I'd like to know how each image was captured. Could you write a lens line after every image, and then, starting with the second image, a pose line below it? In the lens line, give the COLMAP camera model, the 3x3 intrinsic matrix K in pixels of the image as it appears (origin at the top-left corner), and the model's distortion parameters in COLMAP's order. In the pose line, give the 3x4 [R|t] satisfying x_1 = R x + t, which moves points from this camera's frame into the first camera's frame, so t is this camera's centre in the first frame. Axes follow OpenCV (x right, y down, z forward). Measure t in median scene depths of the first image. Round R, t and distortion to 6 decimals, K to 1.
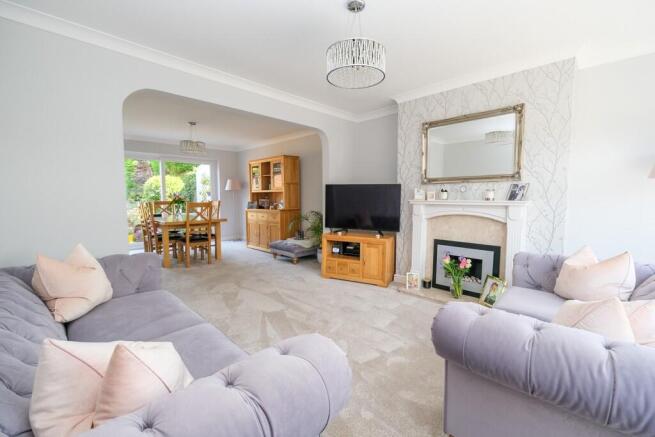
lens RADIAL K [[283.0, 0, 329.7], [0, 283.0, 220.8], [0, 0, 1]] dist [-0.012890, -0.000878]
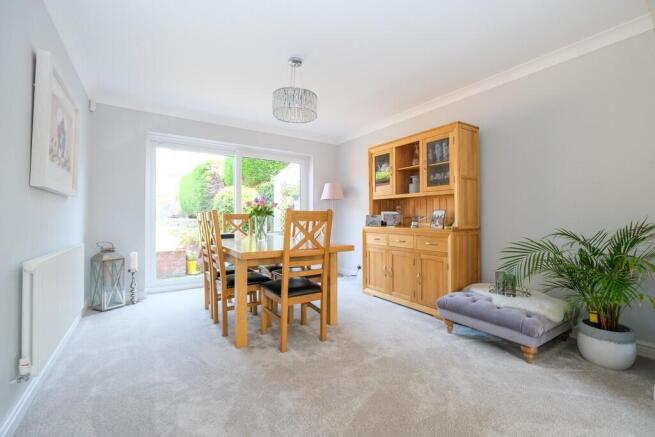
lens RADIAL K [[283.0, 0, 327.2], [0, 283.0, 216.5], [0, 0, 1]] dist [-0.012890, -0.000878]
pose [[0.977251, -0.001828, -0.212080, -0.271556], [-0.016652, 0.996215, -0.085317, -0.013323], [0.211433, 0.086908, 0.973521, 0.446529]]
